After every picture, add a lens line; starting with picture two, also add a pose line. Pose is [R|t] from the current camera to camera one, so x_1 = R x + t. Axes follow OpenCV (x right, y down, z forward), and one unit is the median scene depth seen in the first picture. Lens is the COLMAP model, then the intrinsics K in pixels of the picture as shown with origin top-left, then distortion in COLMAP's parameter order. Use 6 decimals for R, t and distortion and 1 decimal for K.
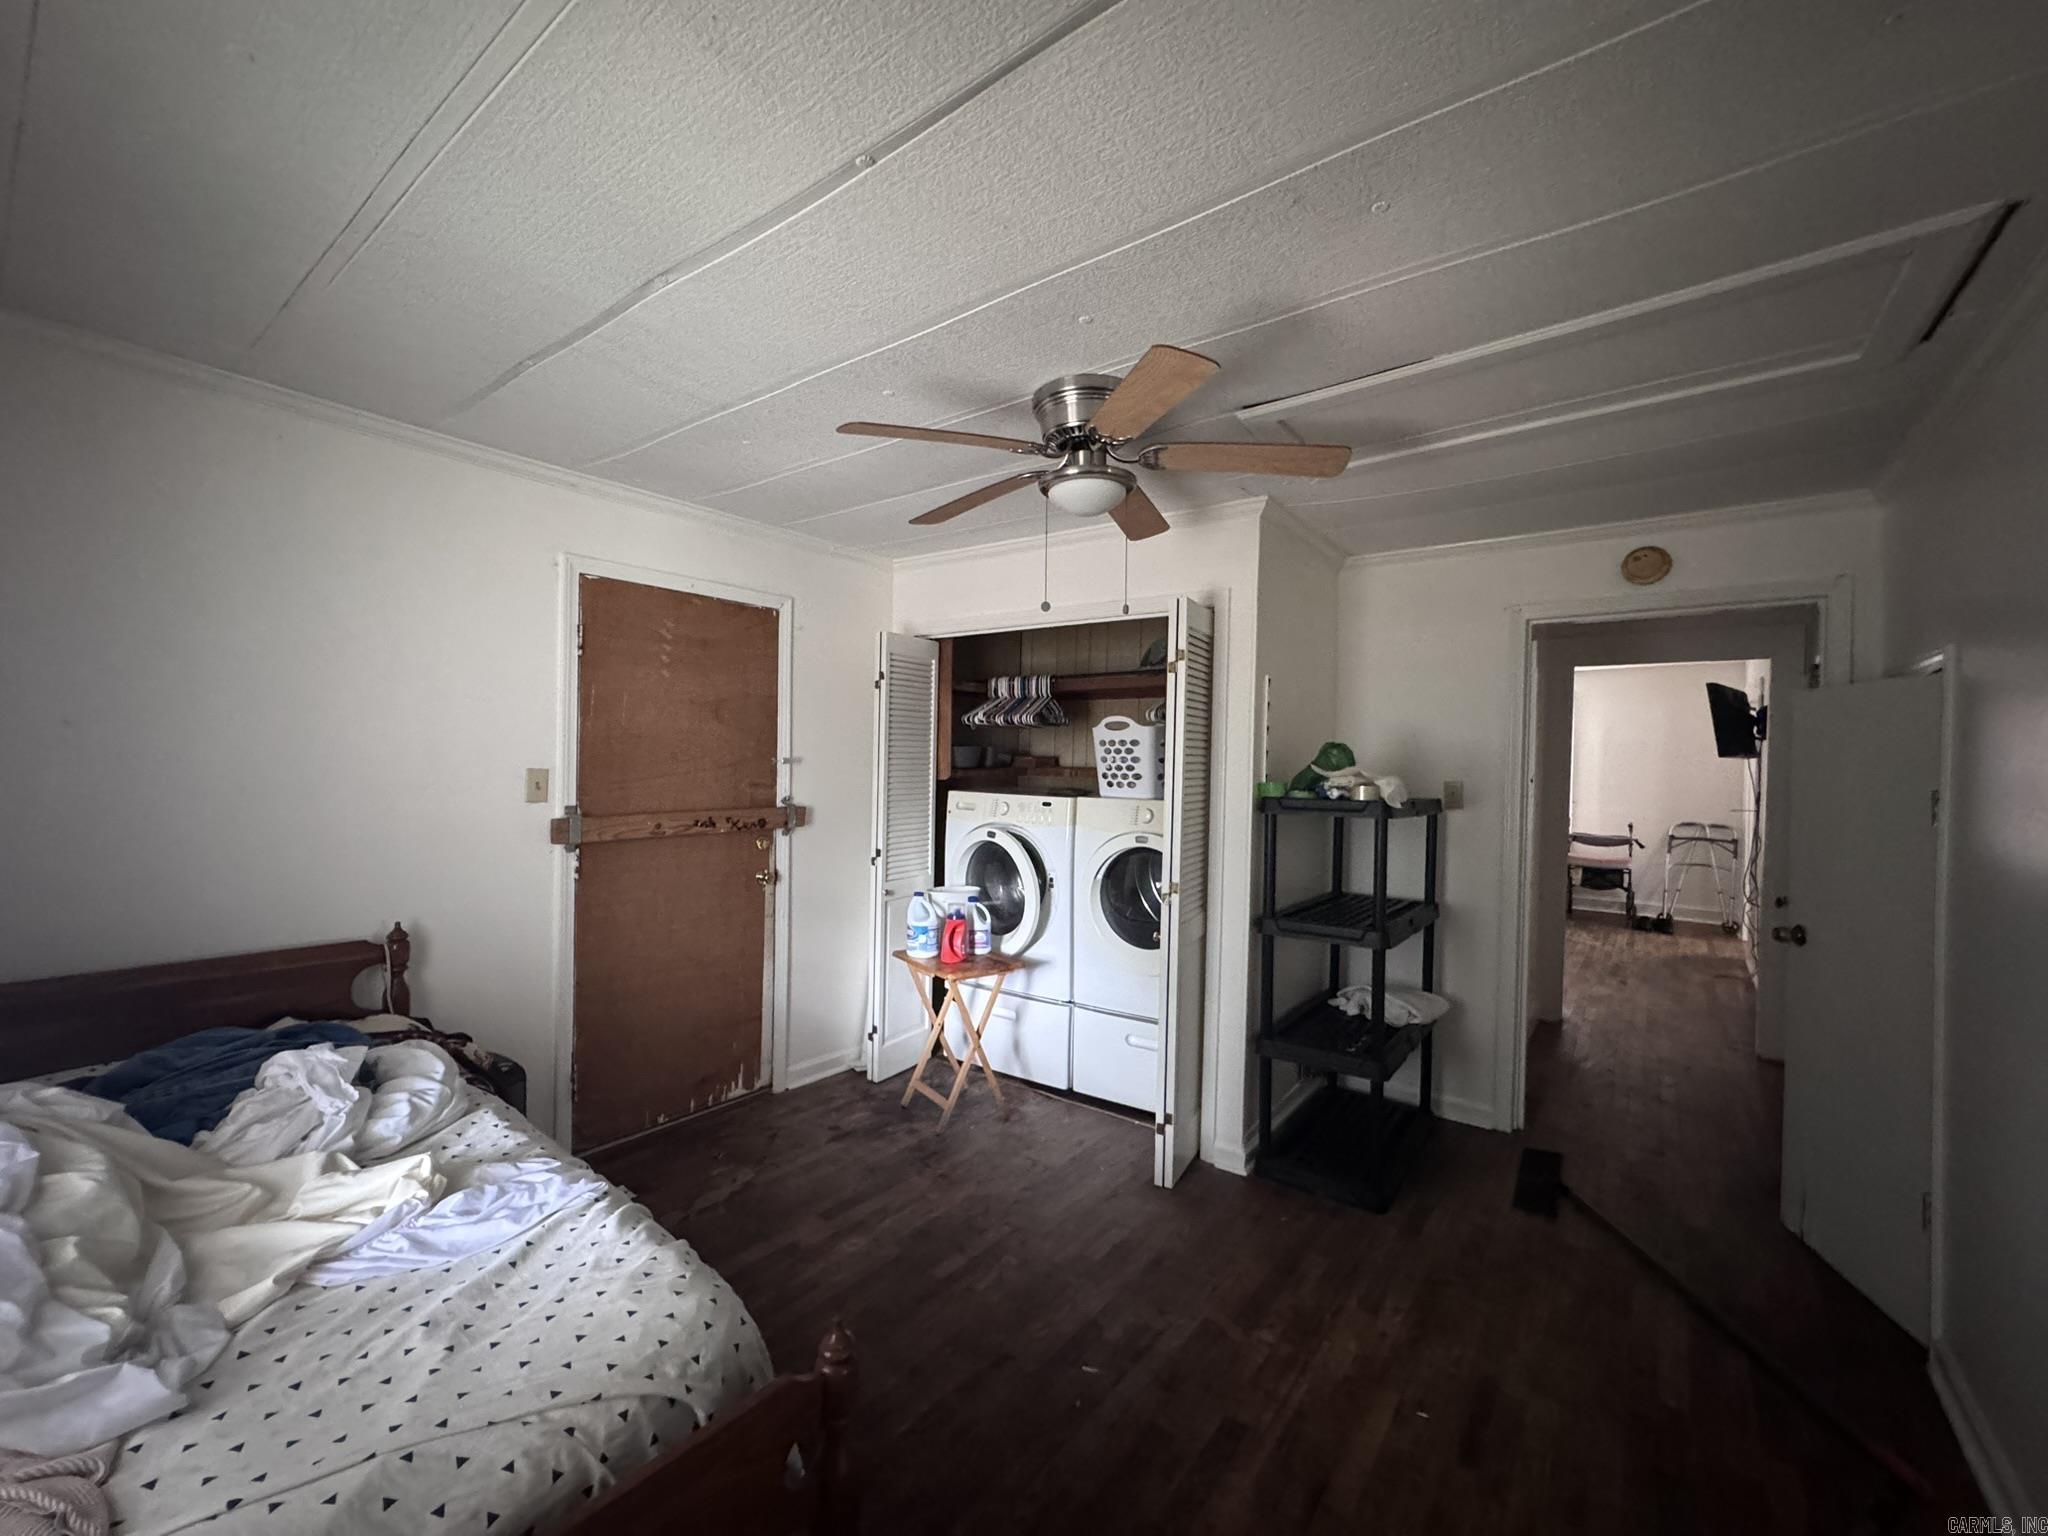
lens RADIAL K [[819.7, 0, 1025.4], [0, 819.7, 764.9], [0, 0, 1]] dist [0.002728, 0.000746]
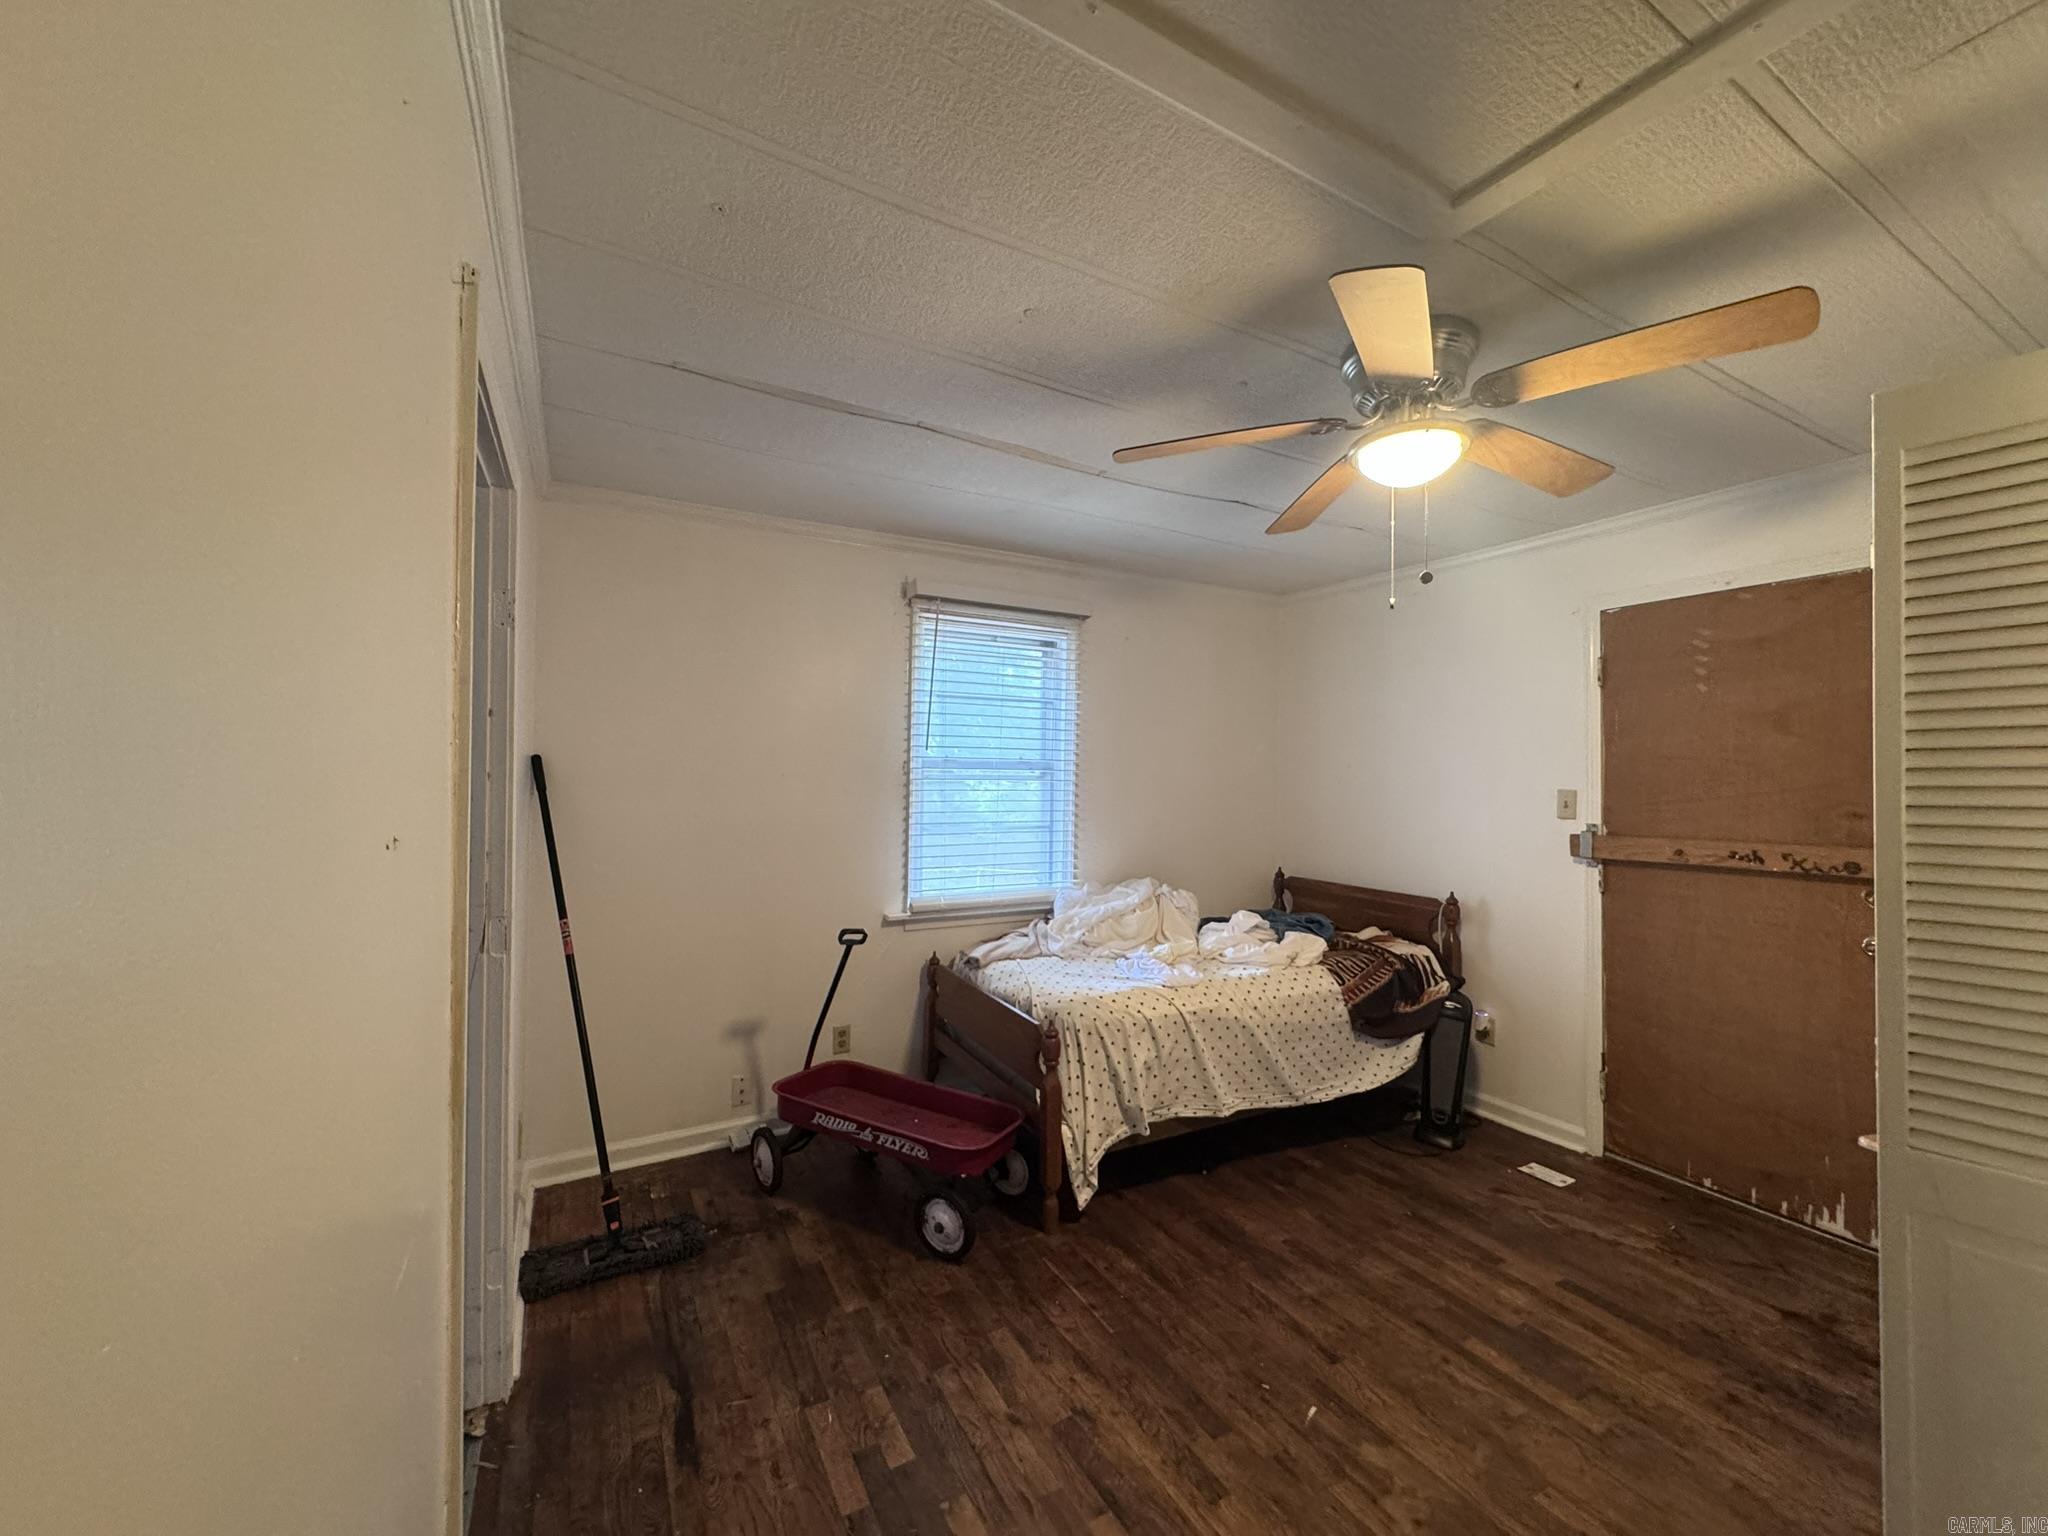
lens RADIAL K [[819.7, 0, 1025.4], [0, 819.7, 764.9], [0, 0, 1]] dist [0.002728, 0.000746]
pose [[-0.391430, -0.033095, -0.919613, 0.737532], [-0.018763, 0.999432, -0.027982, 0.015398], [0.920017, 0.006302, -0.391828, 0.709521]]
